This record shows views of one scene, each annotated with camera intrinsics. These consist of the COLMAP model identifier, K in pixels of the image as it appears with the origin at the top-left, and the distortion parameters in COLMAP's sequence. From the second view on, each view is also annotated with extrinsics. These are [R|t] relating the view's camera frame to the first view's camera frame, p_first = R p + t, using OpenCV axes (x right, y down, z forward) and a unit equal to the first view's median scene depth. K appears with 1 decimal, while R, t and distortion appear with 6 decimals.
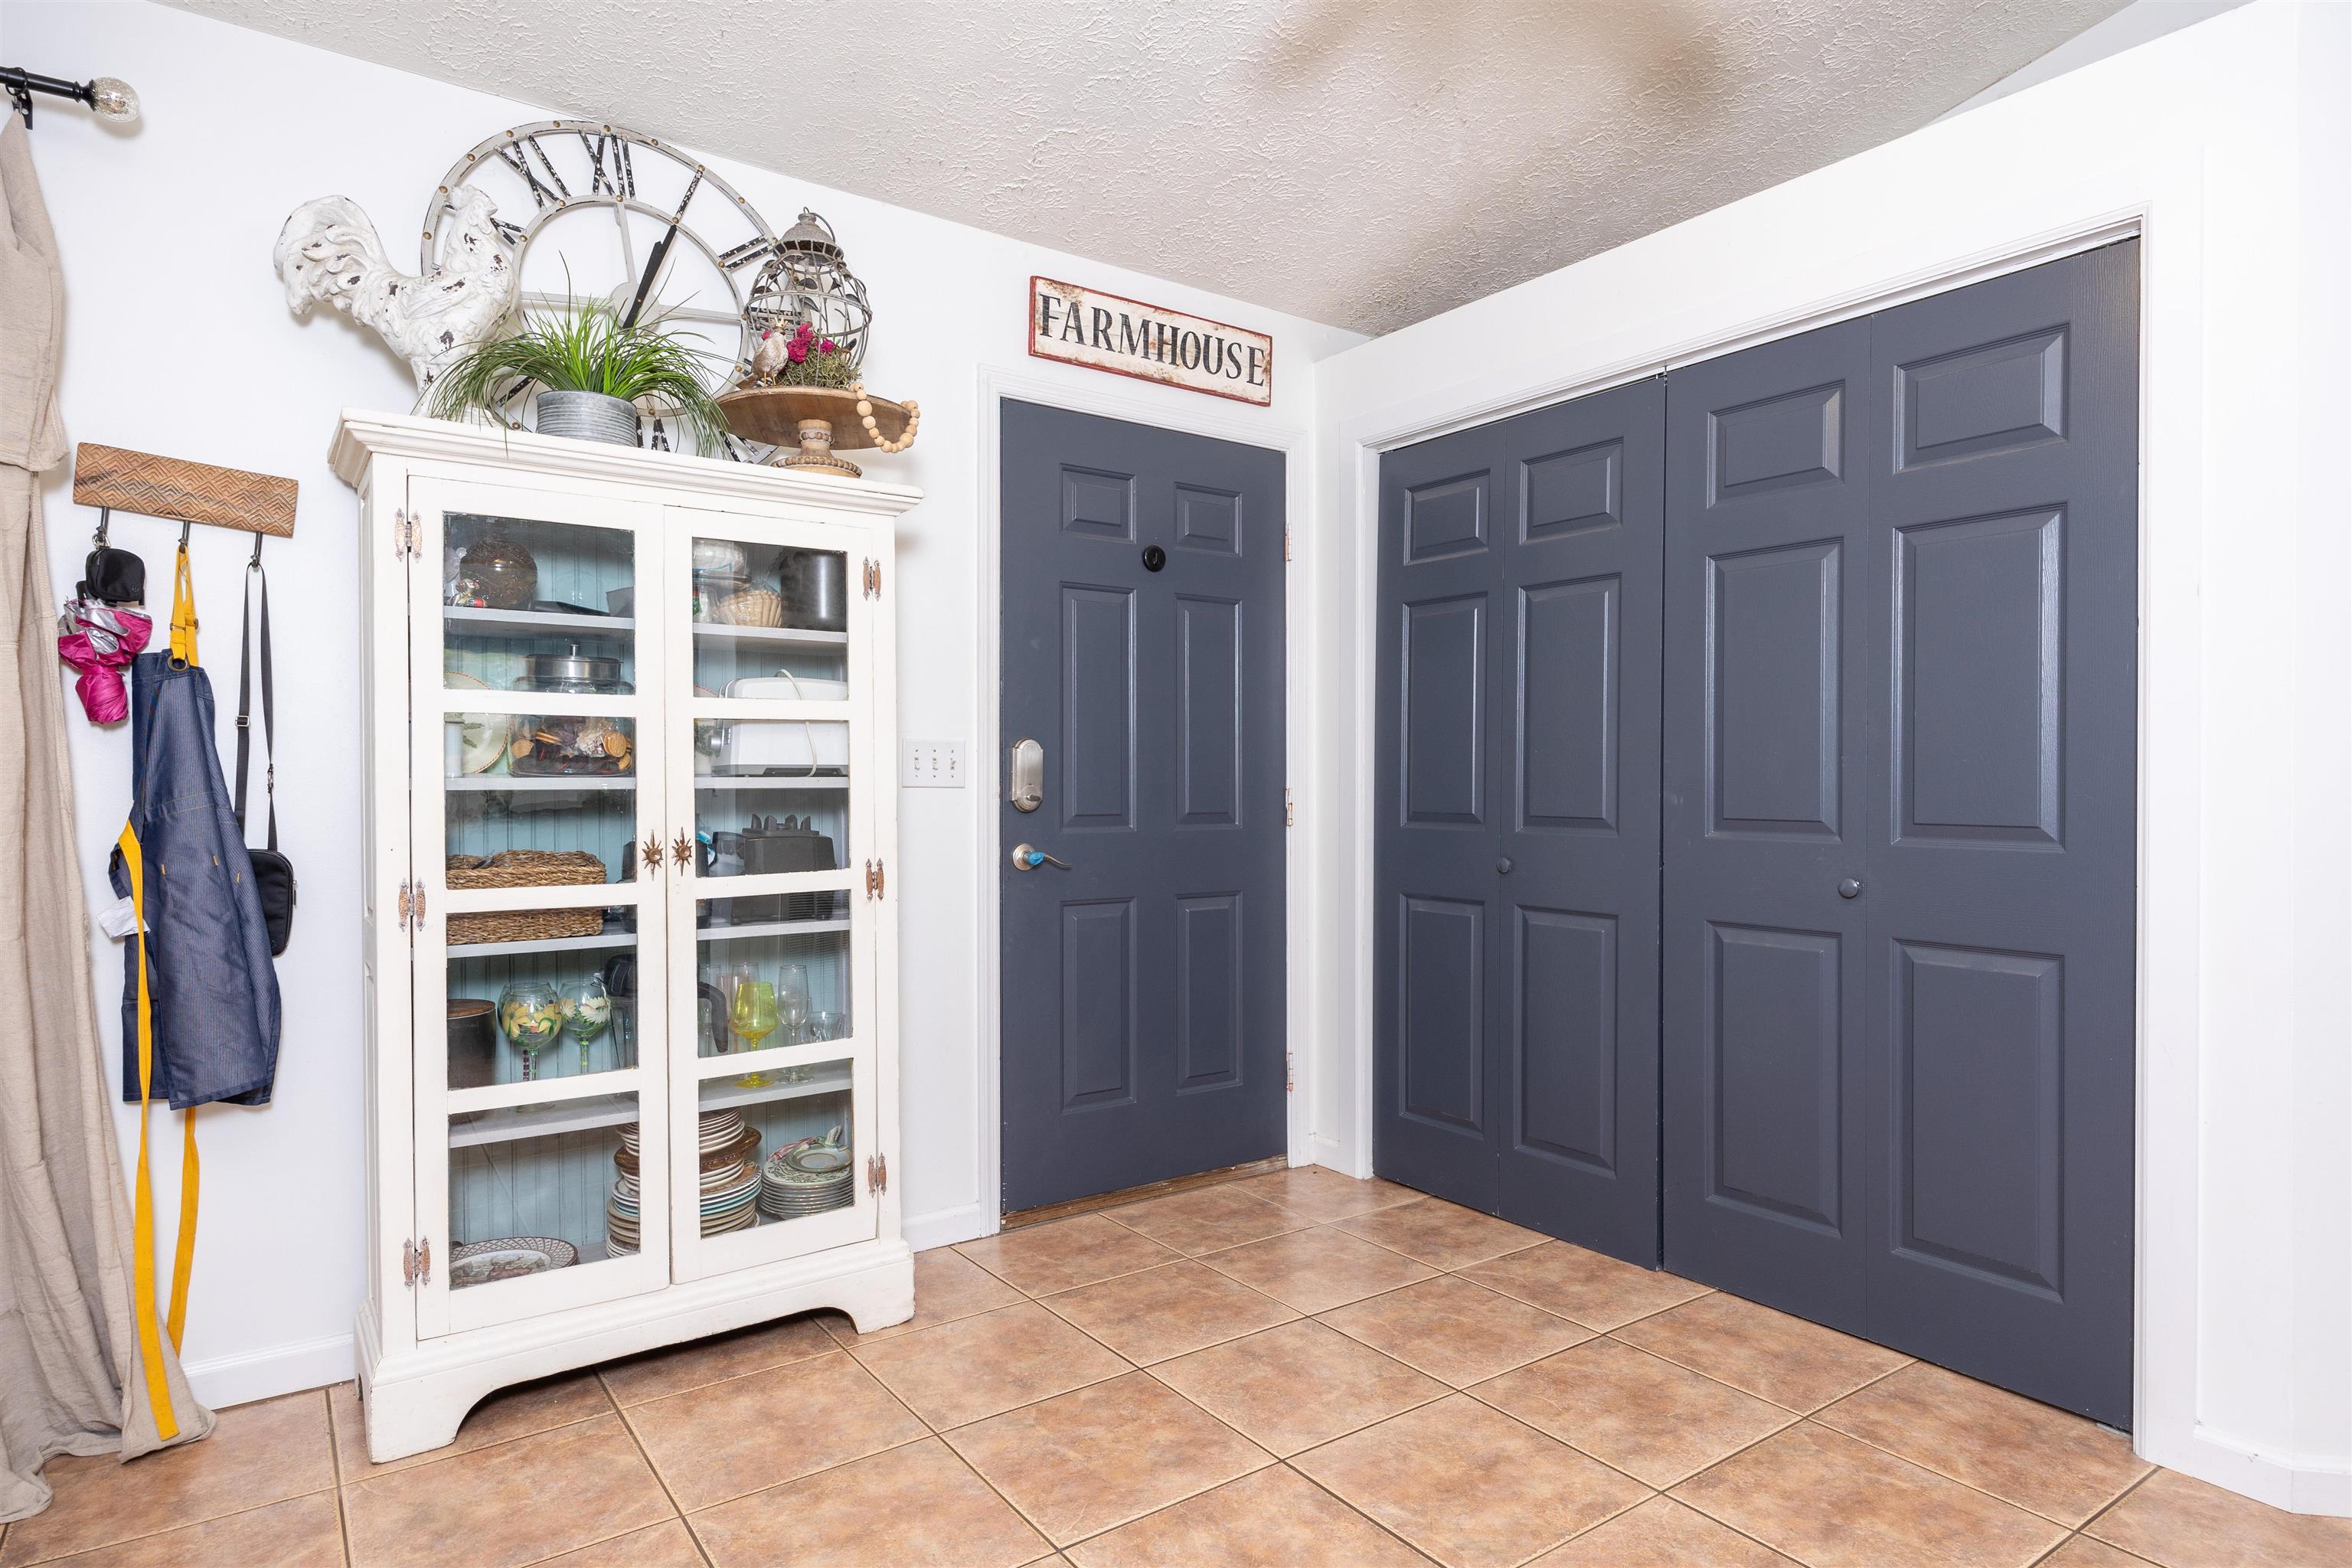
lens RADIAL K [[1335.1, 0, 1176.0], [0, 1335.1, 784.0], [0, 0, 1]] dist [-0.000375, -0.000625]
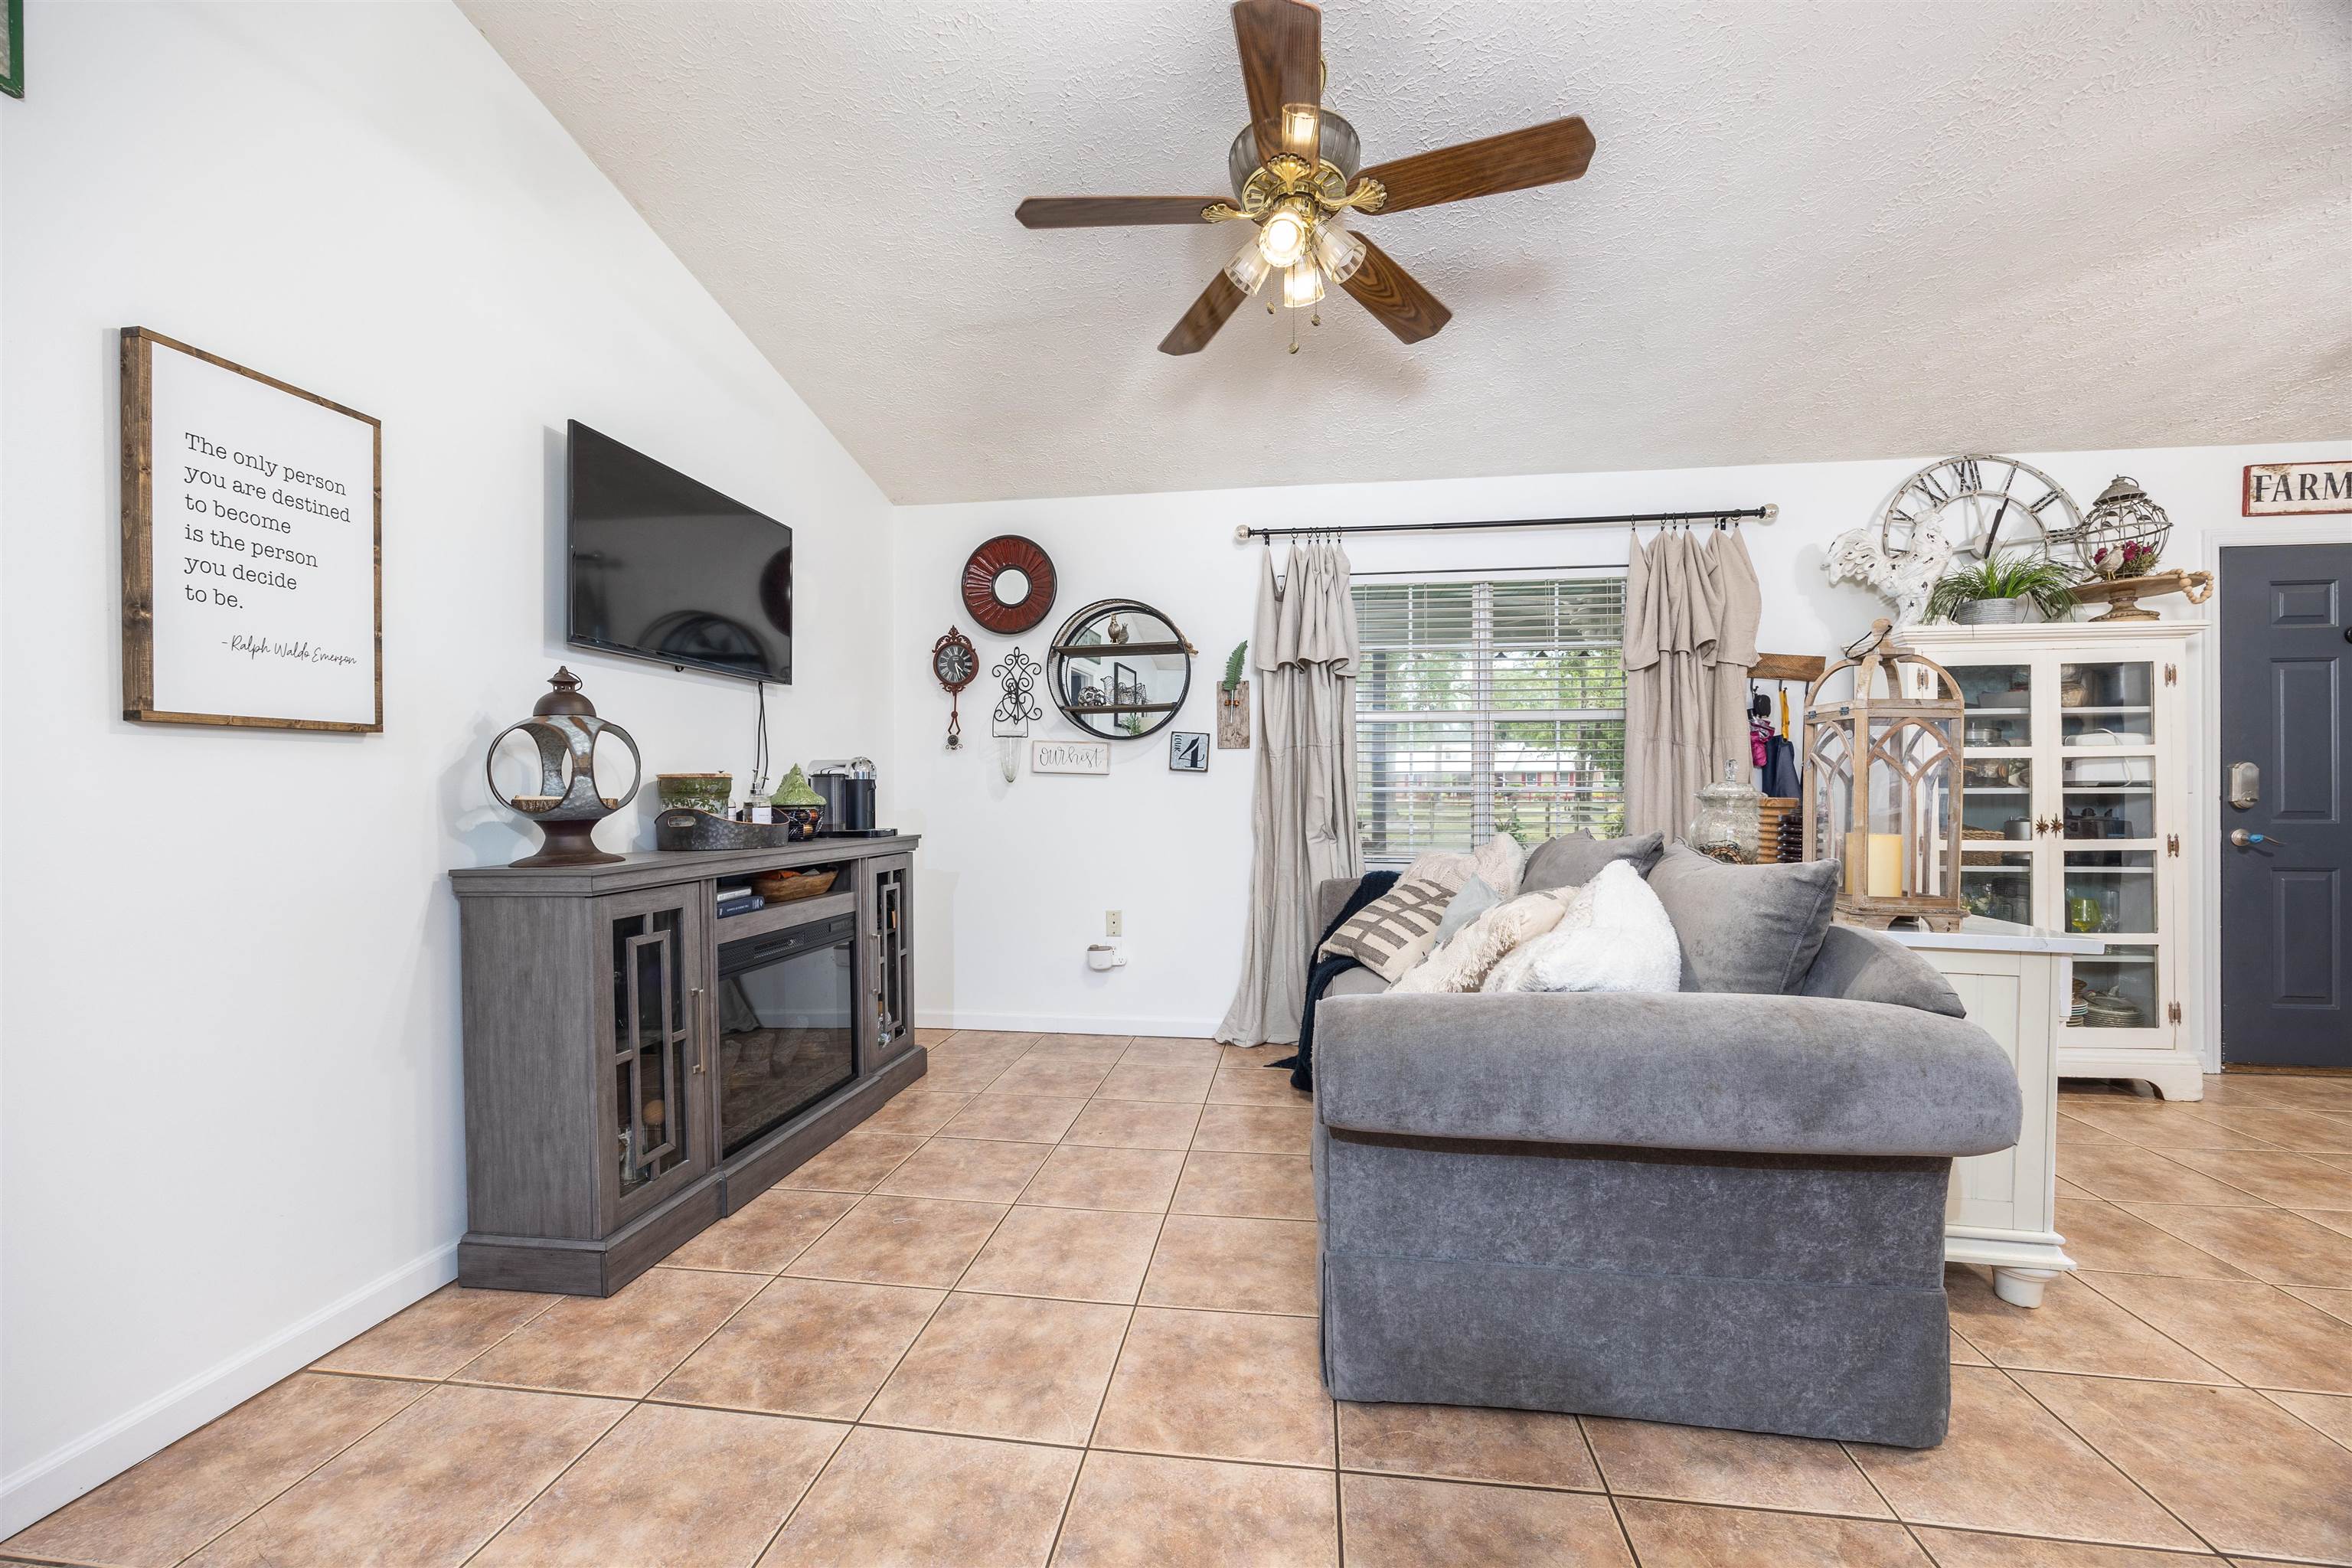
lens RADIAL K [[907.7, 0, 1176.0], [0, 907.7, 784.0], [0, 0, 1]] dist [0.000350, -0.000100]
pose [[0.732100, -0.005426, -0.681176, -0.374284], [0.002121, 0.999982, -0.005686, -0.005376], [0.681194, 0.002718, 0.732098, -0.779659]]
